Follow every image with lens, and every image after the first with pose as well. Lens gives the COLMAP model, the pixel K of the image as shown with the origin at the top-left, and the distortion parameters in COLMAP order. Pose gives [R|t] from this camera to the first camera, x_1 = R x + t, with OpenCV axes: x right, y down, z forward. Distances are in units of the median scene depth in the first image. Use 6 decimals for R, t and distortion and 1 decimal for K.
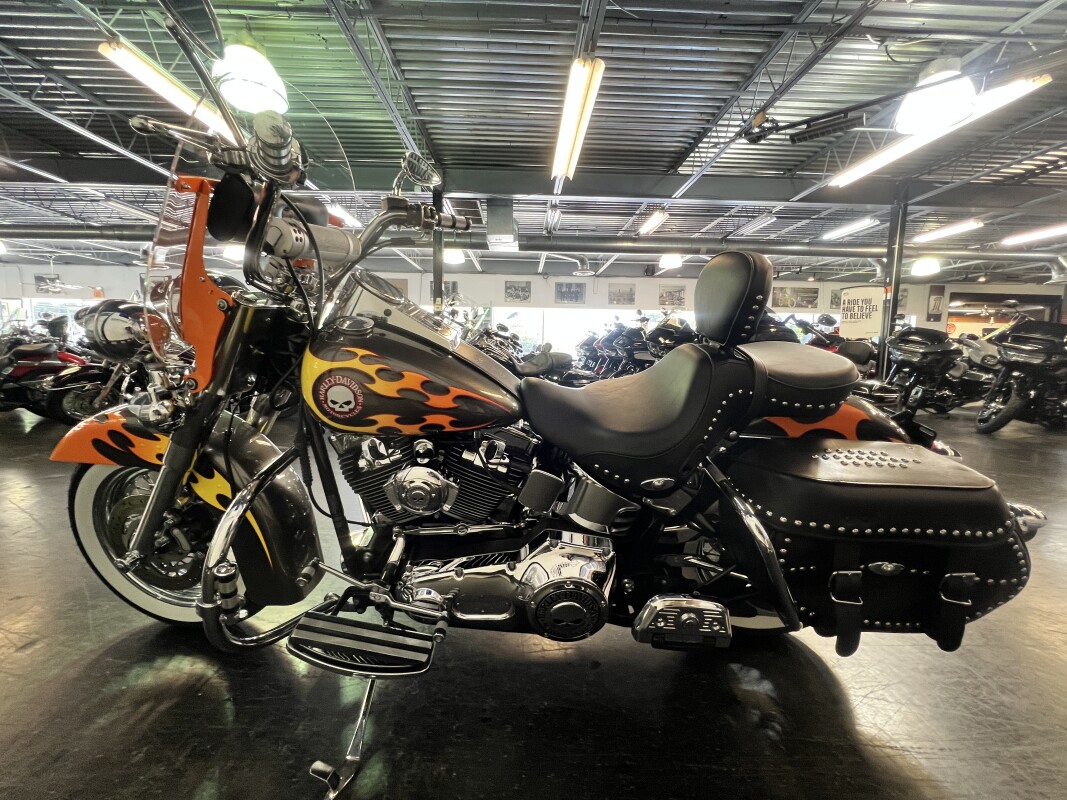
lens RADIAL K [[435.2, 0, 533.5], [0, 435.2, 400.0], [0, 0, 1]] dist [0.000028, -0.000051]
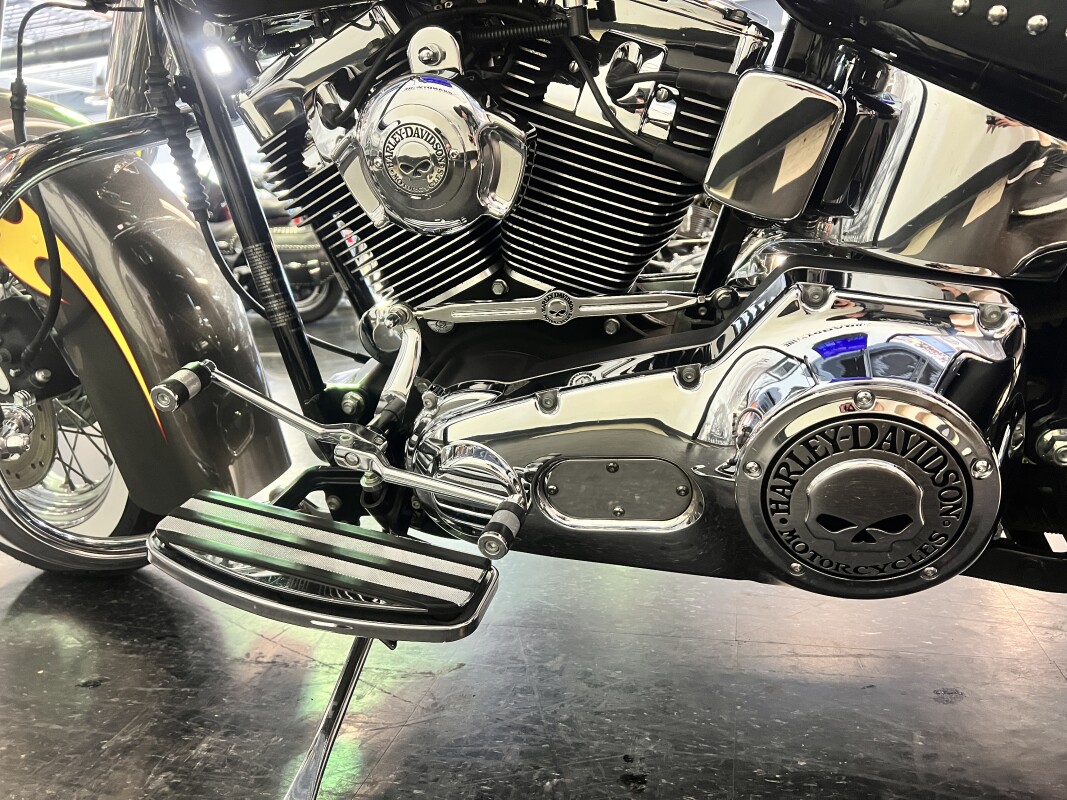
lens RADIAL K [[808.7, 0, 533.5], [0, 808.7, 400.0], [0, 0, 1]] dist [0.008992, -0.002918]
pose [[0.958349, -0.024584, -0.284541, 0.014936], [0.049489, 0.995511, 0.080672, 0.346341], [0.281281, -0.091393, 0.955263, 0.339113]]
